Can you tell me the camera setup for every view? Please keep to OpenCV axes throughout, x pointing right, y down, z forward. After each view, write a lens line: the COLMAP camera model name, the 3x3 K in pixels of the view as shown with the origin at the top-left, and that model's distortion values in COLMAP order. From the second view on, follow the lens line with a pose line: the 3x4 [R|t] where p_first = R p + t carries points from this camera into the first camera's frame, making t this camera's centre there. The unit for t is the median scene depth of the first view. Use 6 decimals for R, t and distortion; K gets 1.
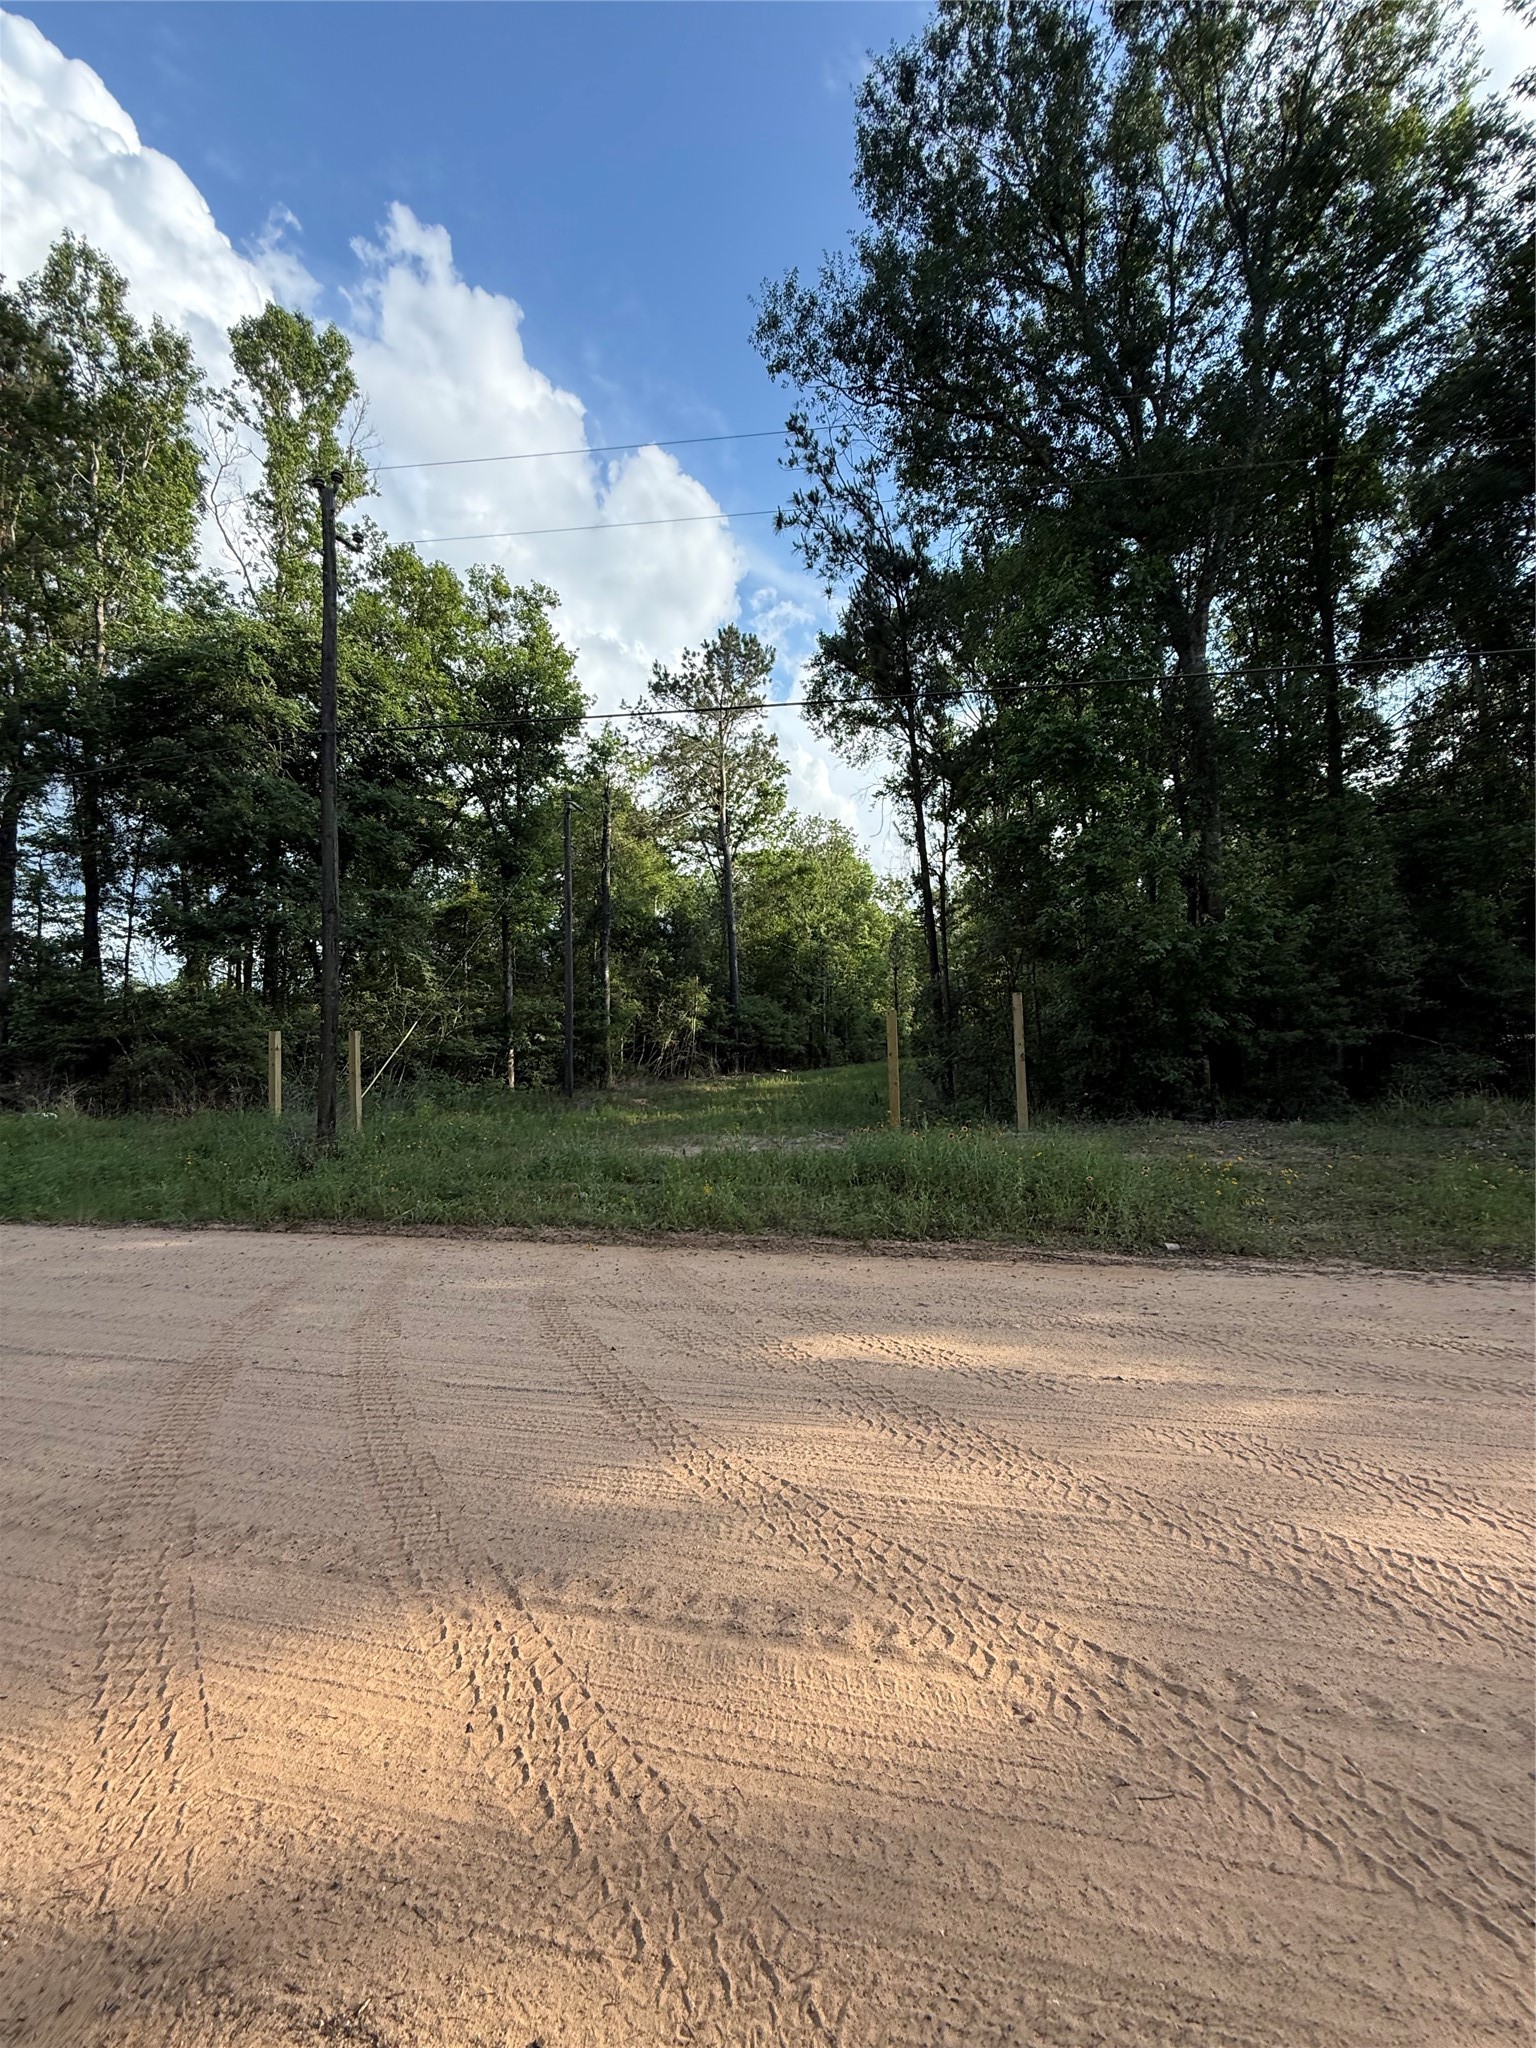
lens RADIAL K [[808.9, 0, 768.1], [0, 808.9, 1017.5], [0, 0, 1]] dist [-0.000058, 0.000098]
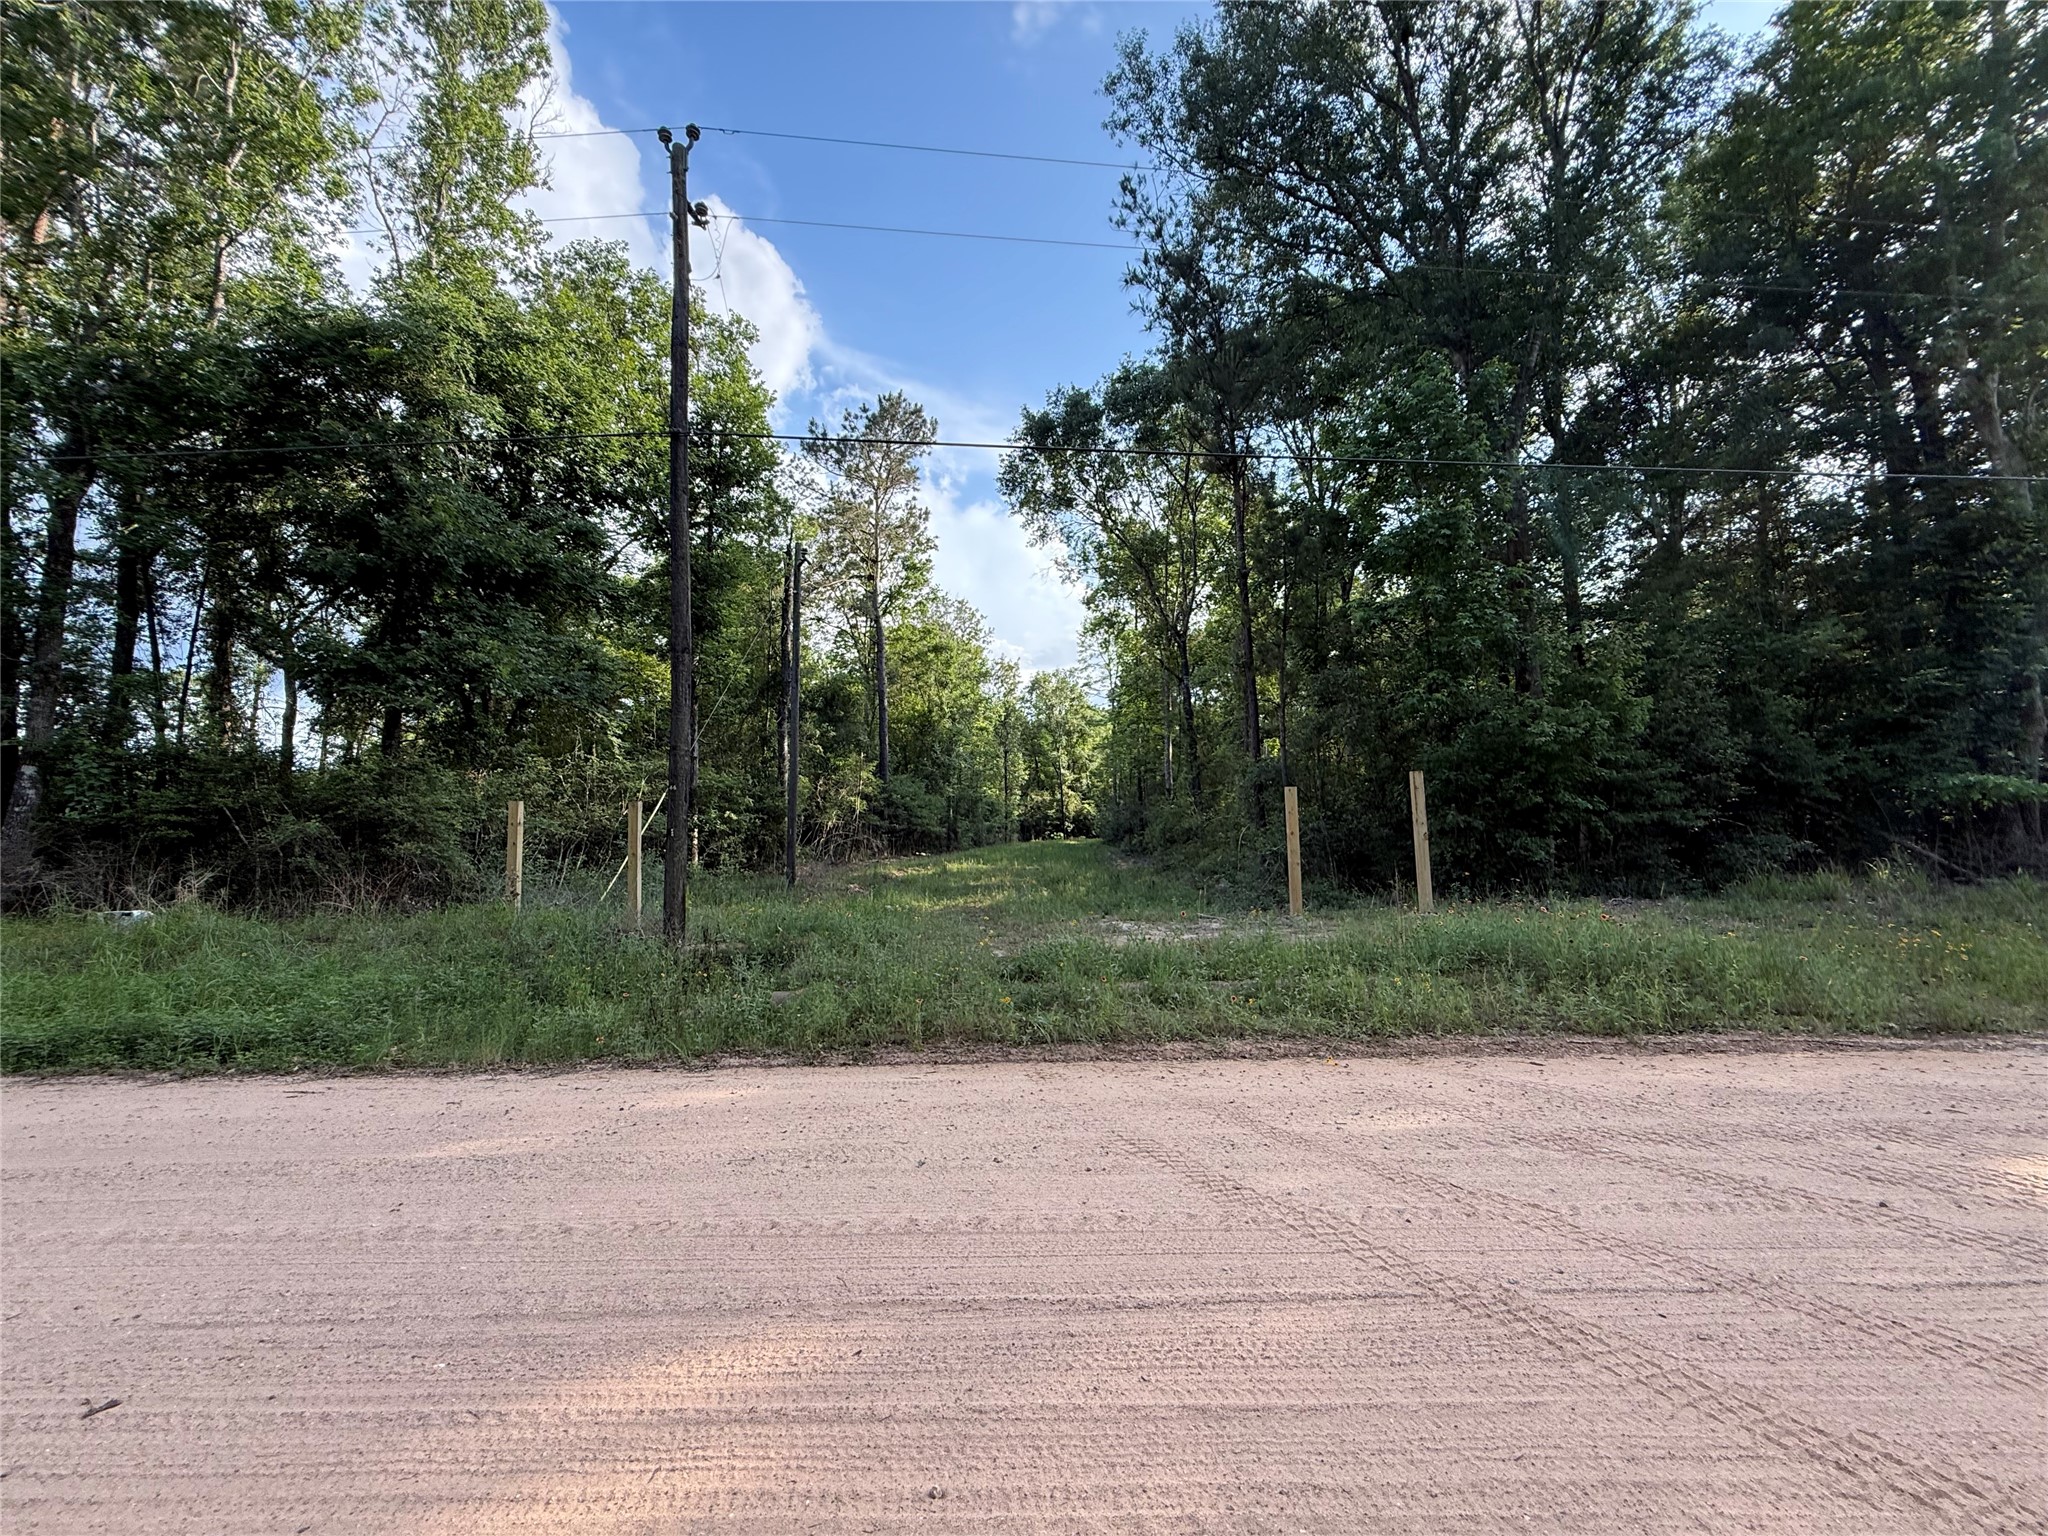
lens RADIAL K [[808.9, 0, 1018.6], [0, 808.9, 766.8], [0, 0, 1]] dist [-0.000058, 0.000098]
pose [[0.972902, 0.023636, 0.230007, -0.126409], [-0.013700, 0.998907, -0.044700, 0.004700], [-0.230812, 0.040338, 0.972162, 0.046832]]
